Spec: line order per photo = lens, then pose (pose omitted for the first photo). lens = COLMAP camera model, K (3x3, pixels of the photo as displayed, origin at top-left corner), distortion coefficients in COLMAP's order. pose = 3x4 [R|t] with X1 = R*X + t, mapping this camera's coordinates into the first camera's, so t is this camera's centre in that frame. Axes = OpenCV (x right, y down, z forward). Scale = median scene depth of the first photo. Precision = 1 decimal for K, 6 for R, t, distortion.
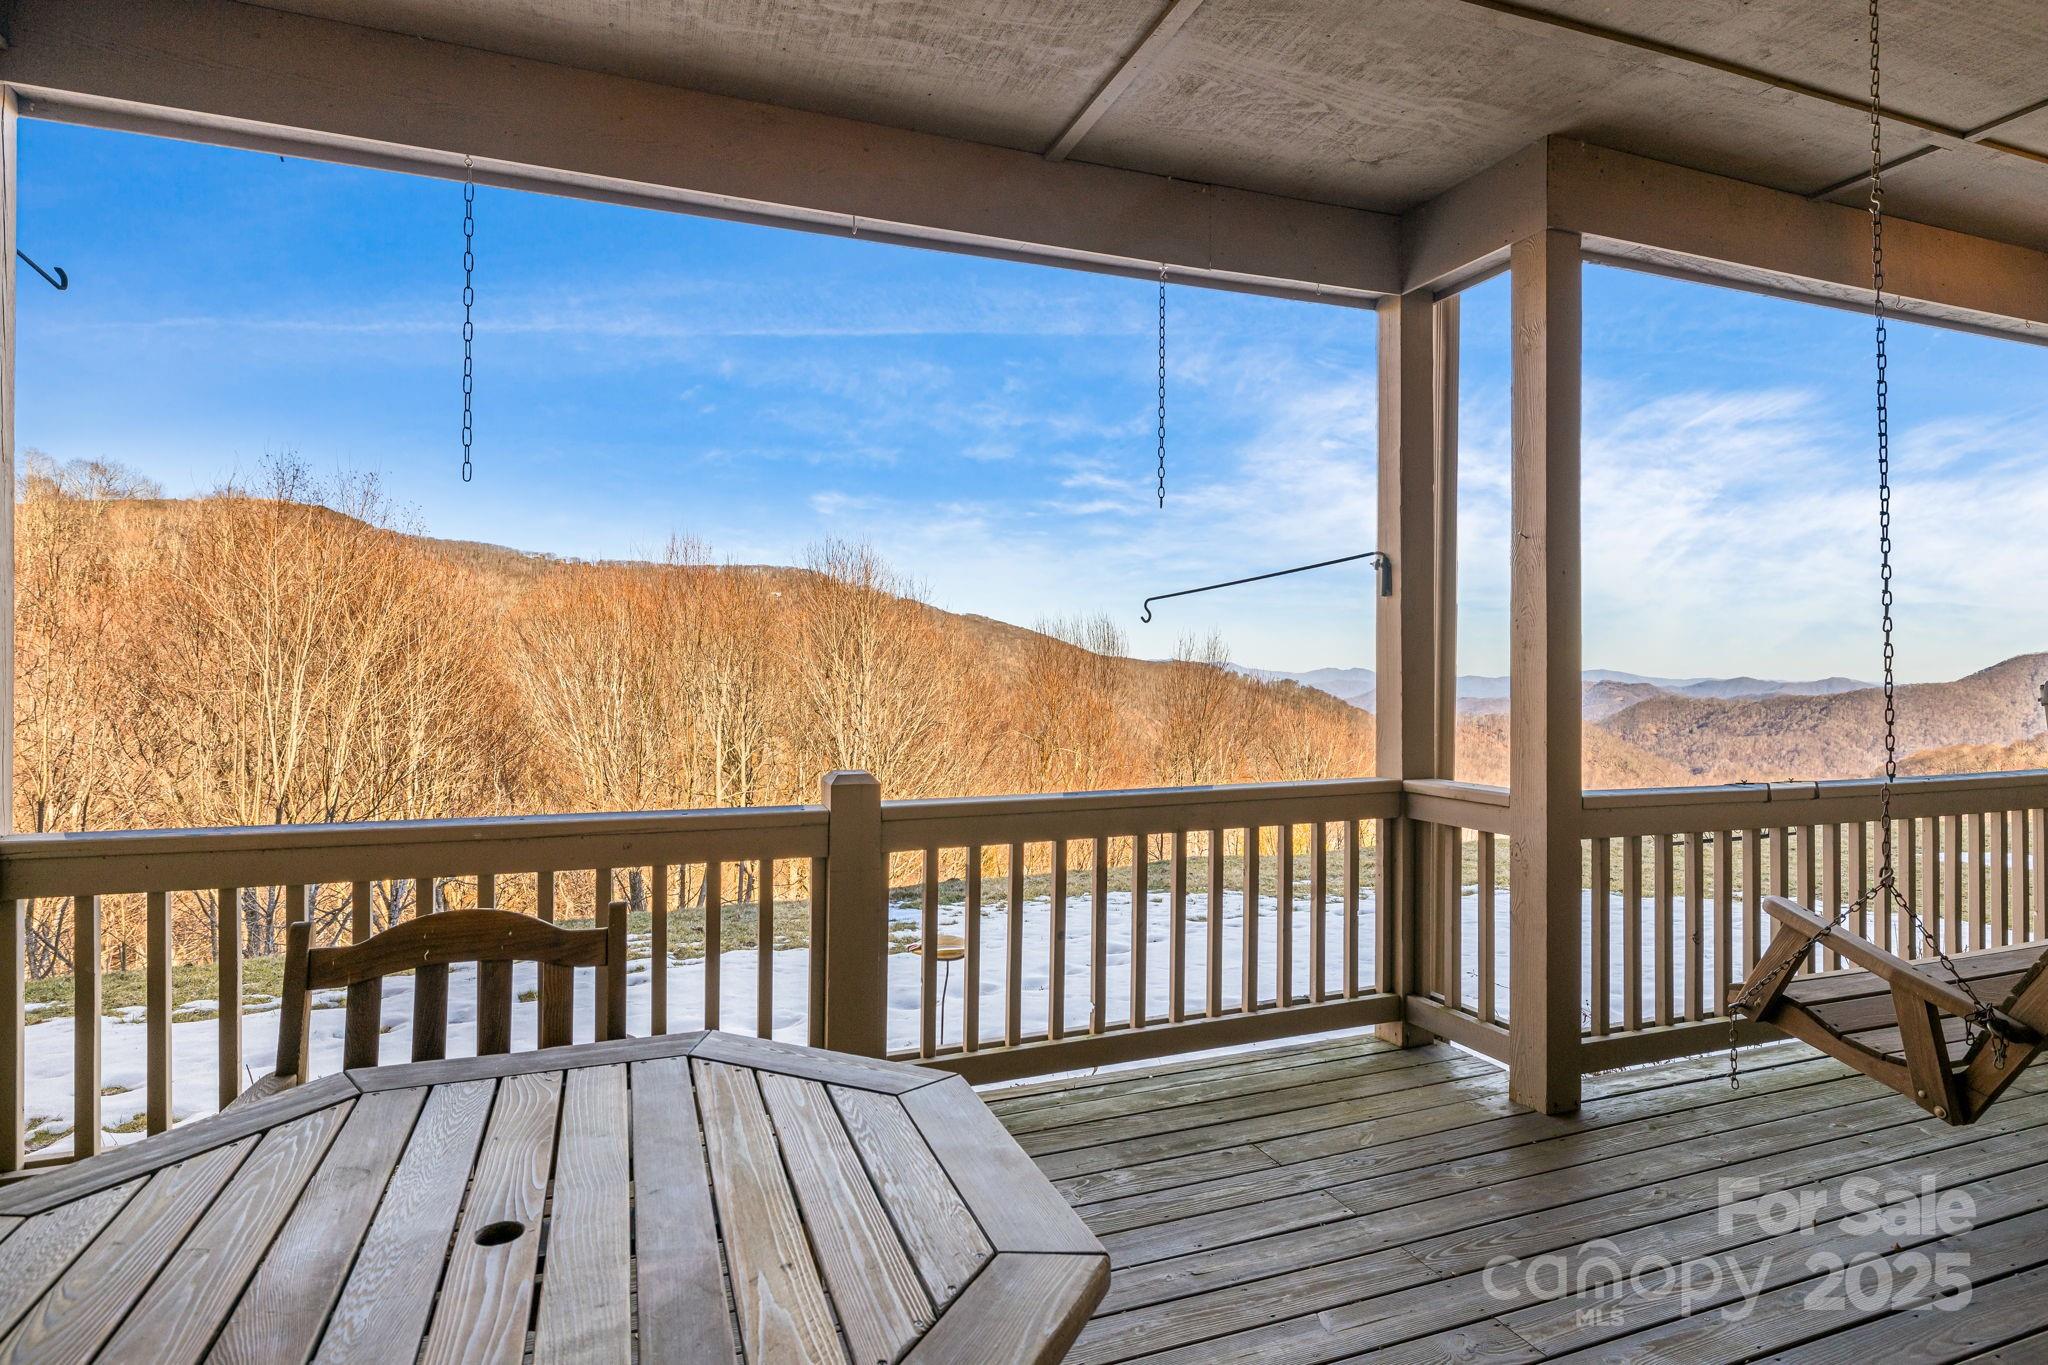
lens RADIAL K [[1081.3, 0, 1024.0], [0, 1081.3, 682.5], [0, 0, 1]] dist [-0.003230, -0.001841]
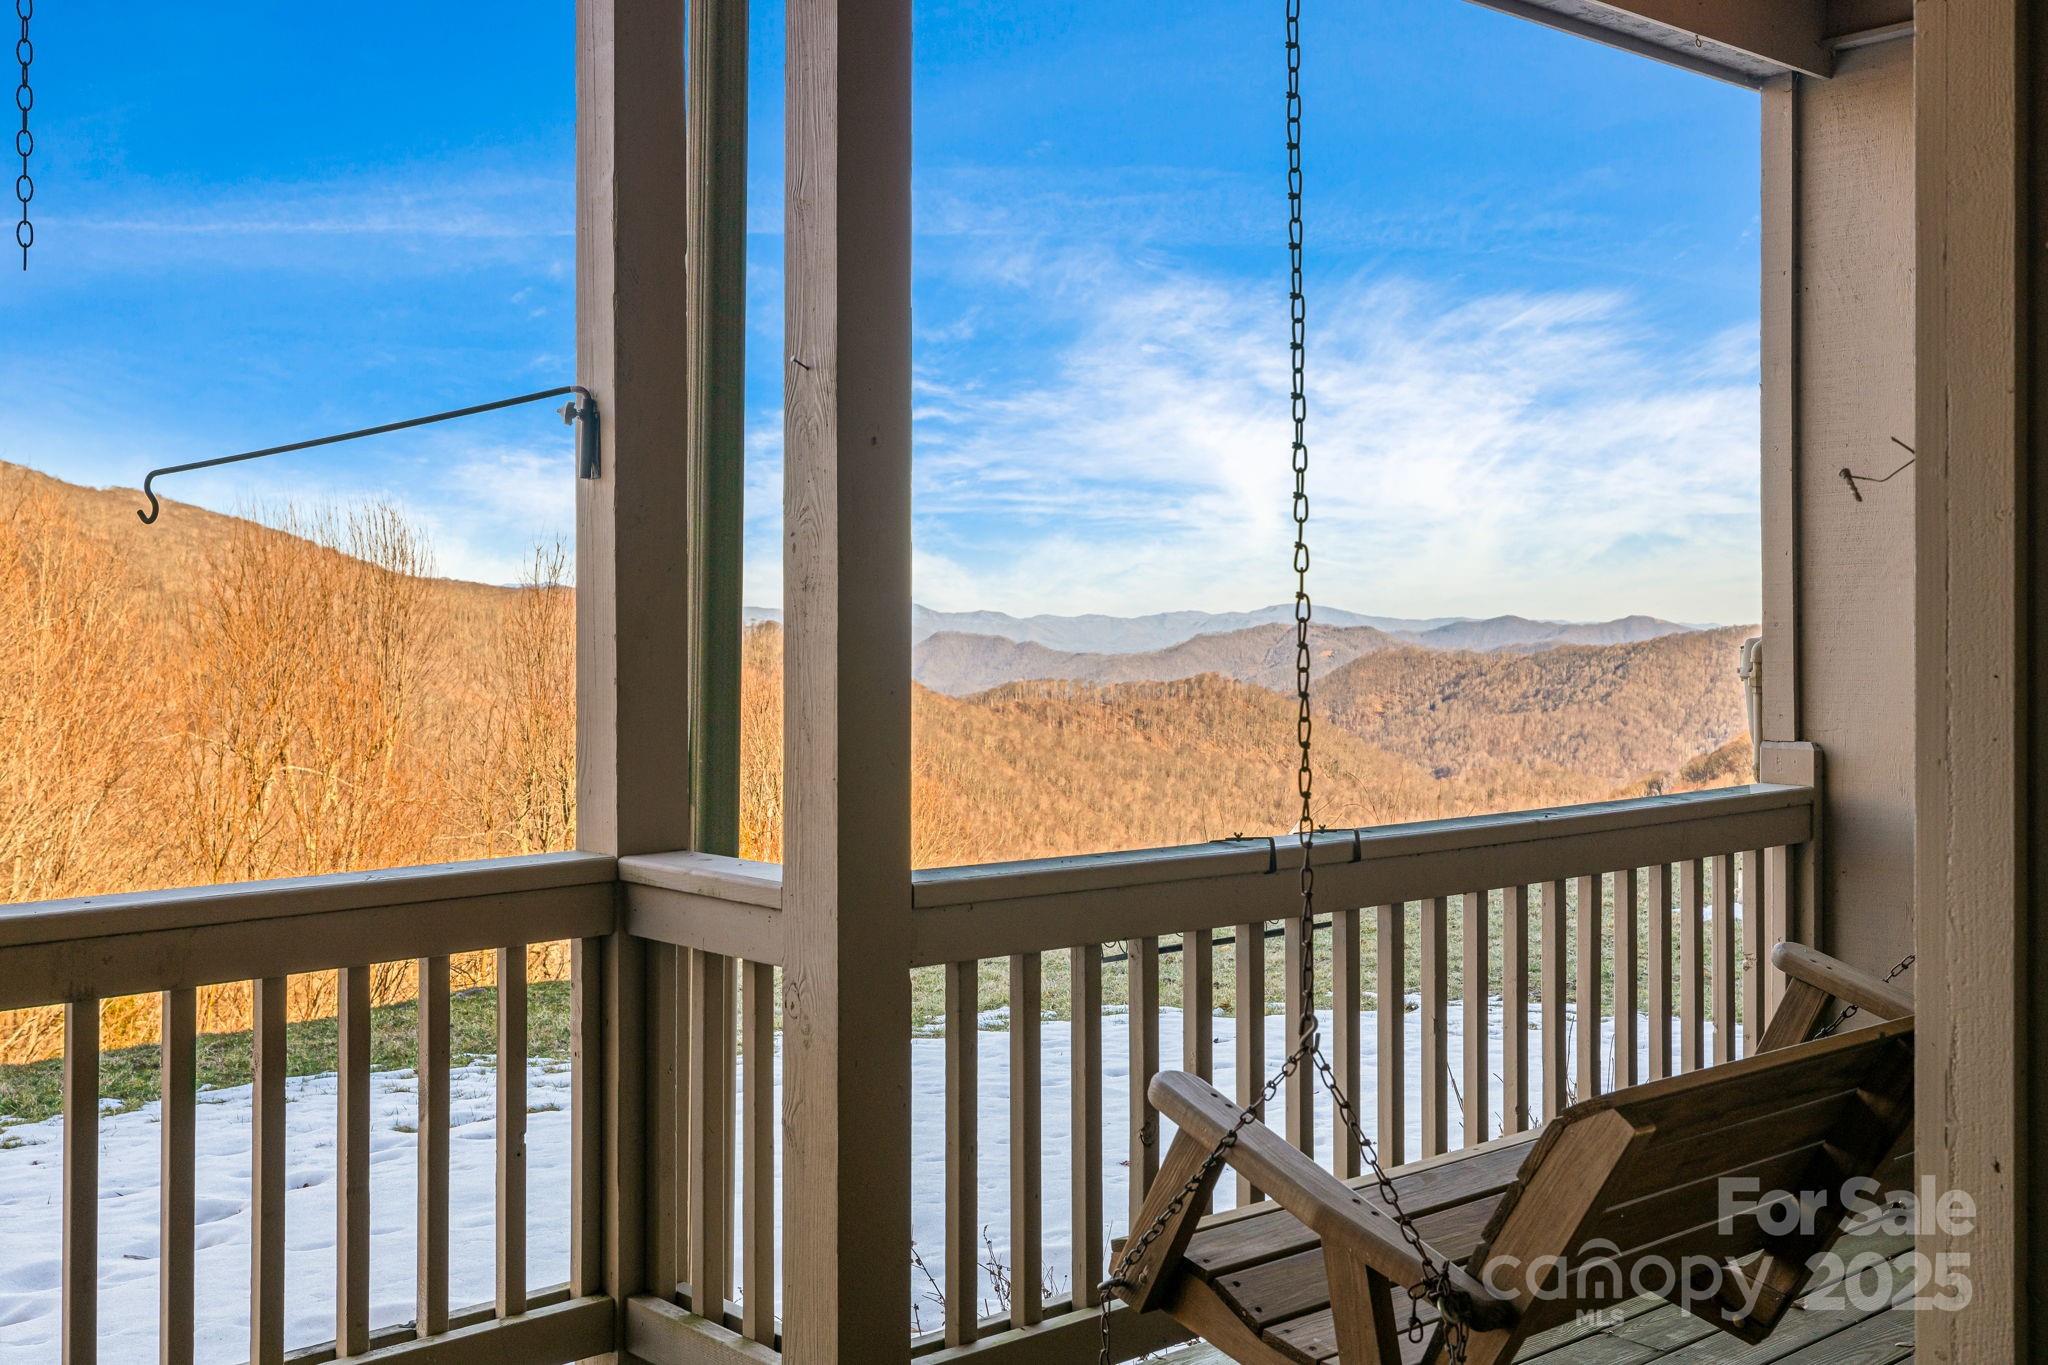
lens RADIAL K [[2091.8, 0, 1024.0], [0, 2091.8, 682.5], [0, 0, 1]] dist [0.014007, -0.000939]
pose [[0.935587, -0.014392, 0.352802, 0.214556], [0.005385, 0.999634, 0.026497, -0.014343], [-0.353054, -0.022891, 0.935323, 0.061570]]
